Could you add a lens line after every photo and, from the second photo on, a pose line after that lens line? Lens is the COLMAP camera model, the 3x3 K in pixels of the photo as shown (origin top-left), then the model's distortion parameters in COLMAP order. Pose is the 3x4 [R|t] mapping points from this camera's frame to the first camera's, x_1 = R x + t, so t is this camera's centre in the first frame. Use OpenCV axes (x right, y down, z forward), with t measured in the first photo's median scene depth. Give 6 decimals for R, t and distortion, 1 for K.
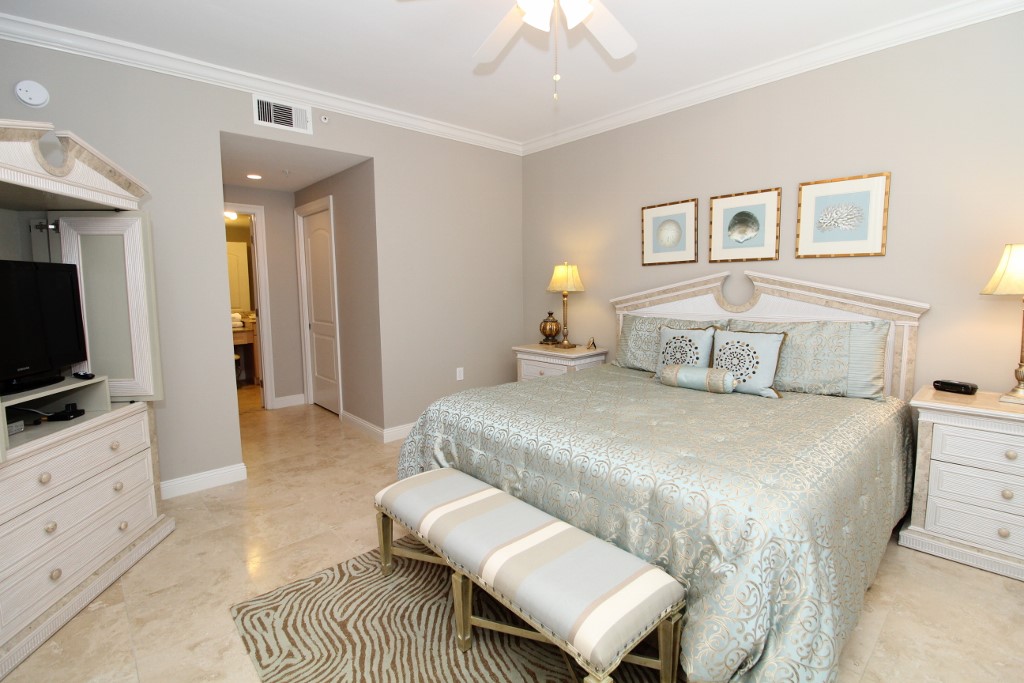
lens RADIAL K [[480.2, 0, 511.1], [0, 480.2, 335.5], [0, 0, 1]] dist [0.005799, -0.002401]
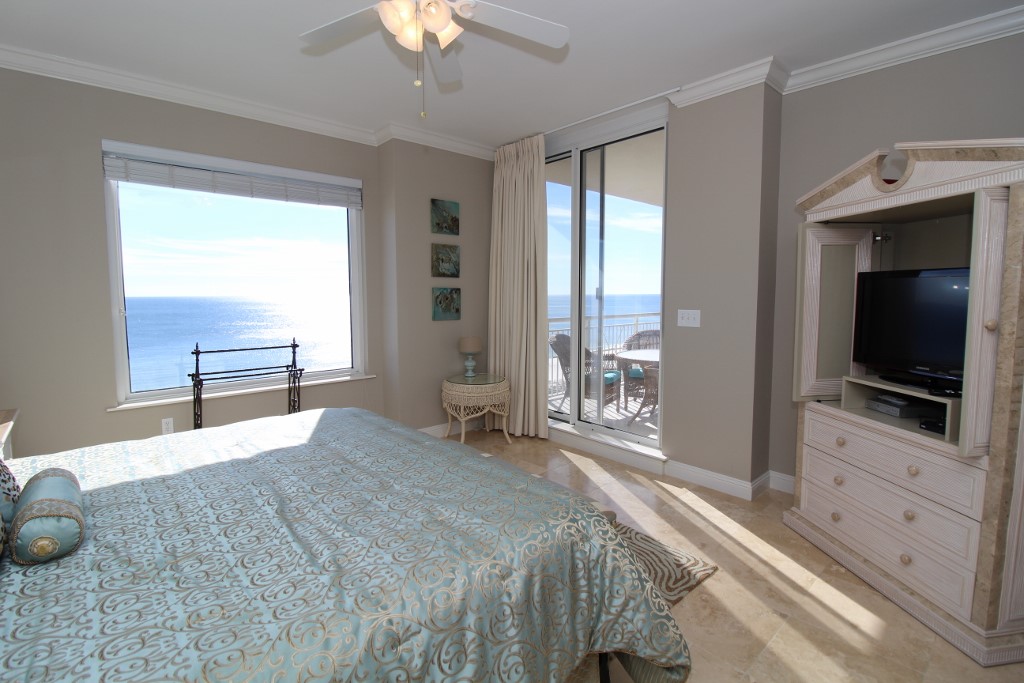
lens RADIAL K [[480.2, 0, 509.7], [0, 480.2, 333.9], [0, 0, 1]] dist [0.005799, -0.002401]
pose [[-0.999904, 0.013102, 0.004555, -0.079288], [0.013742, 0.980393, 0.196573, -0.216146], [-0.001890, 0.196617, -0.980479, 1.899411]]
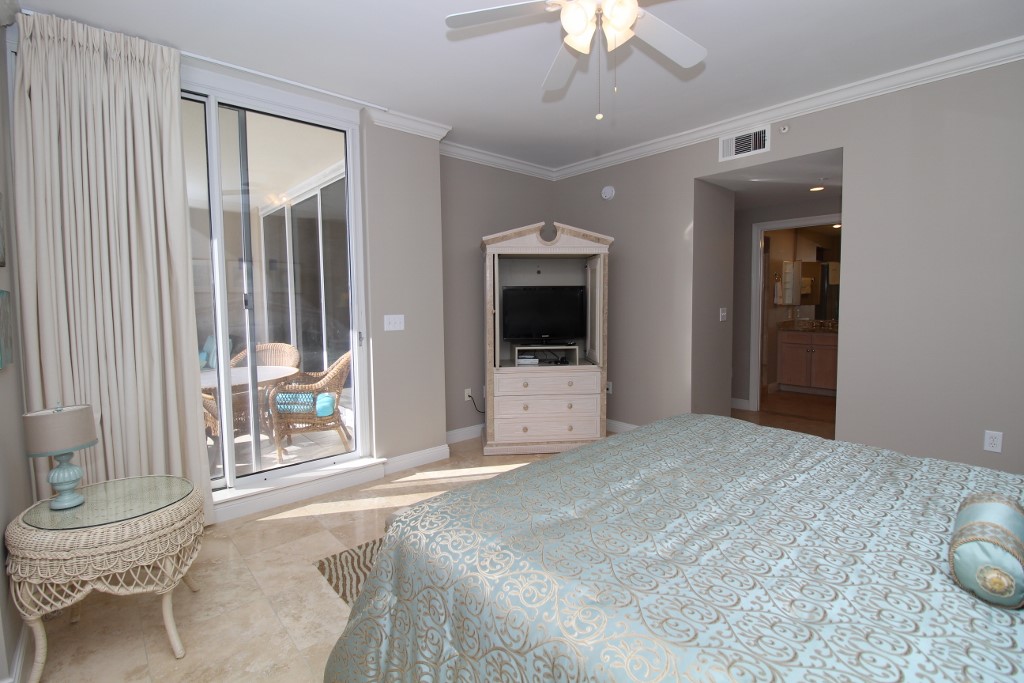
lens RADIAL K [[480.2, 0, 514.2], [0, 480.2, 335.7], [0, 0, 1]] dist [0.005799, -0.002401]
pose [[-0.004650, 0.086494, -0.996242, 1.042371], [-0.098844, 0.991334, 0.086529, -0.096689], [0.995092, 0.098875, 0.003940, 0.787270]]
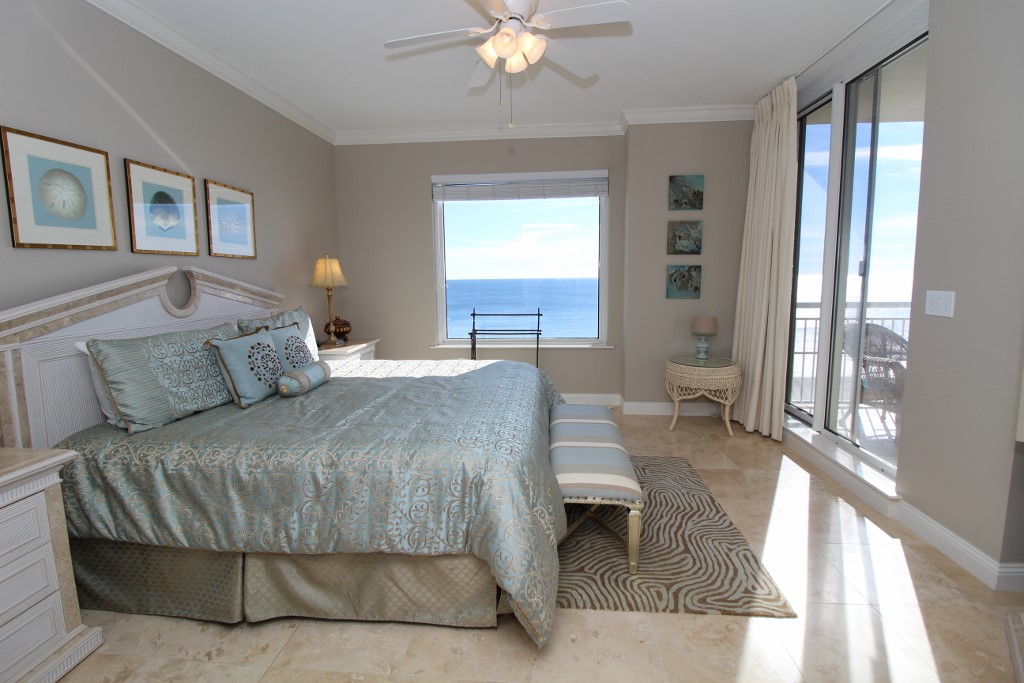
lens RADIAL K [[480.2, 0, 511.4], [0, 480.2, 335.2], [0, 0, 1]] dist [0.005799, -0.002401]
pose [[-0.685788, -0.070536, 0.724376, -0.778216], [0.100747, 0.976510, 0.190467, -0.181516], [-0.720795, 0.203599, -0.662572, 1.766950]]
